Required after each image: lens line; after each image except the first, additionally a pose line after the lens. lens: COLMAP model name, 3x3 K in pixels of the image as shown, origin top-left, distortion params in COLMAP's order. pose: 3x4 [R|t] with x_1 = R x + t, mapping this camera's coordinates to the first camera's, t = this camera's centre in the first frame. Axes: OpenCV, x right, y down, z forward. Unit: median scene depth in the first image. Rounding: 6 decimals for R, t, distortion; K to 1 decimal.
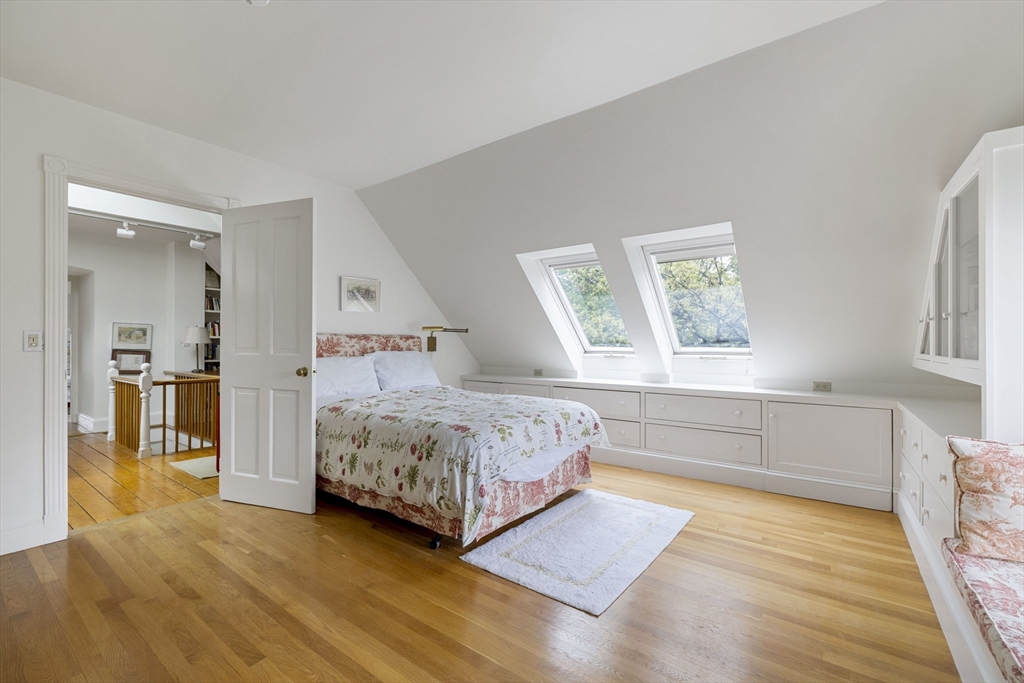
lens RADIAL K [[431.0, 0, 512.1], [0, 431.0, 343.8], [0, 0, 1]] dist [-0.000812, -0.000159]
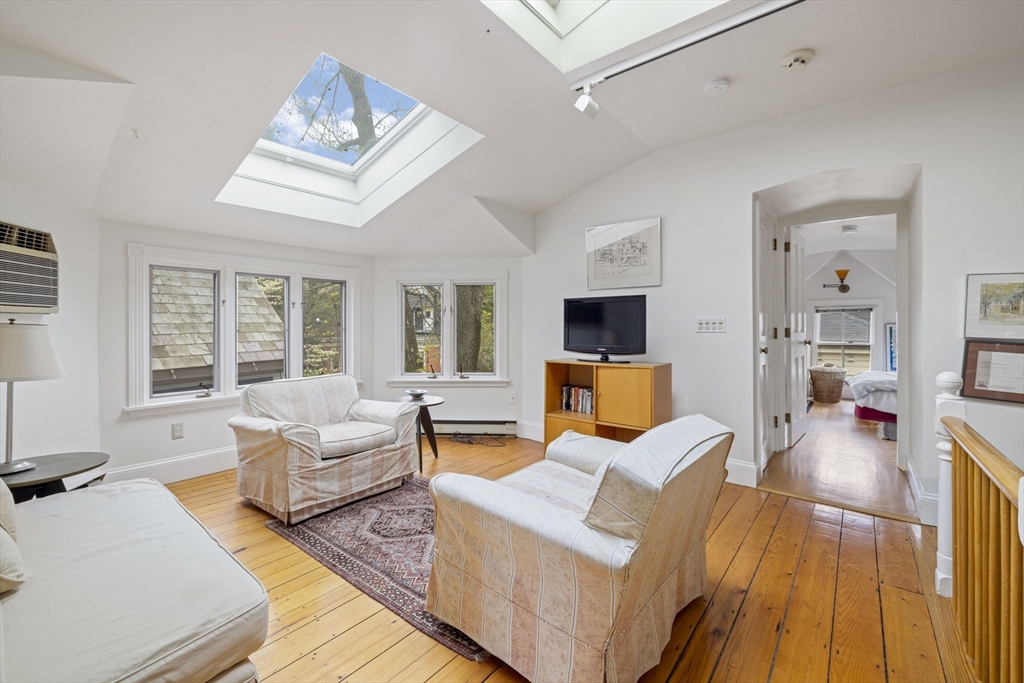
lens RADIAL K [[431.0, 0, 510.9], [0, 431.0, 334.3], [0, 0, 1]] dist [-0.000812, -0.000159]
pose [[-0.050638, 0.007536, -0.998689, -0.486449], [0.004604, 0.999963, 0.007312, 0.002987], [0.998706, -0.004228, -0.050670, 0.577633]]
